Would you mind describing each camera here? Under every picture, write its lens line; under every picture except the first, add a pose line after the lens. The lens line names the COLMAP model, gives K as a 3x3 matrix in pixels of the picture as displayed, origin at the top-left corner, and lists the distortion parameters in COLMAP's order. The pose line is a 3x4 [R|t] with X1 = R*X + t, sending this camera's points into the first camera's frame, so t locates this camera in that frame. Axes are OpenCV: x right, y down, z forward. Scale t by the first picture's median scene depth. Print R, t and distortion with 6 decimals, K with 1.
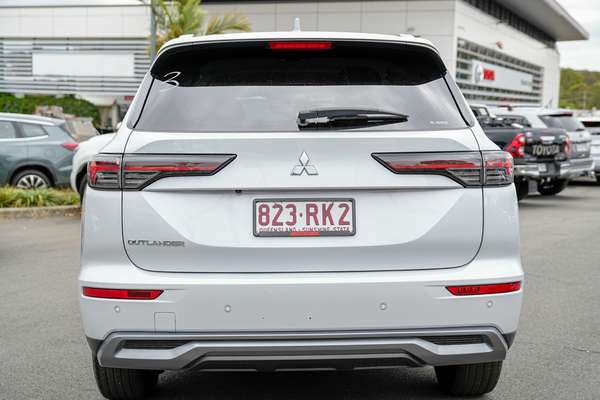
lens RADIAL K [[881.1, 0, 299.7], [0, 881.1, 200.2], [0, 0, 1]] dist [0.036222, 0.000000]
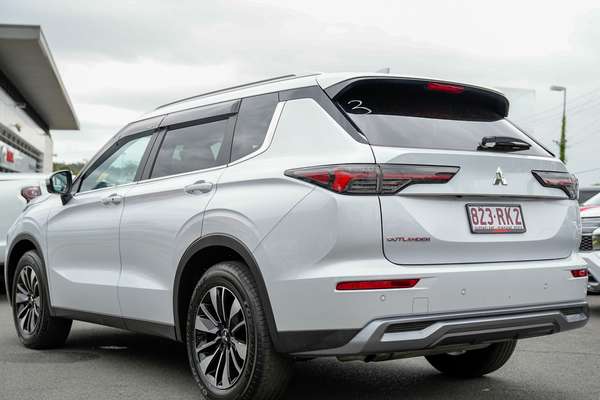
lens RADIAL K [[881.1, 0, 299.2], [0, 881.1, 199.8], [0, 0, 1]] dist [0.036222, 0.000000]
pose [[0.829398, 0.017687, 0.558378, -0.942336], [0.038594, 0.995297, -0.088853, 0.094708], [-0.557323, 0.095244, 0.824815, 0.105197]]
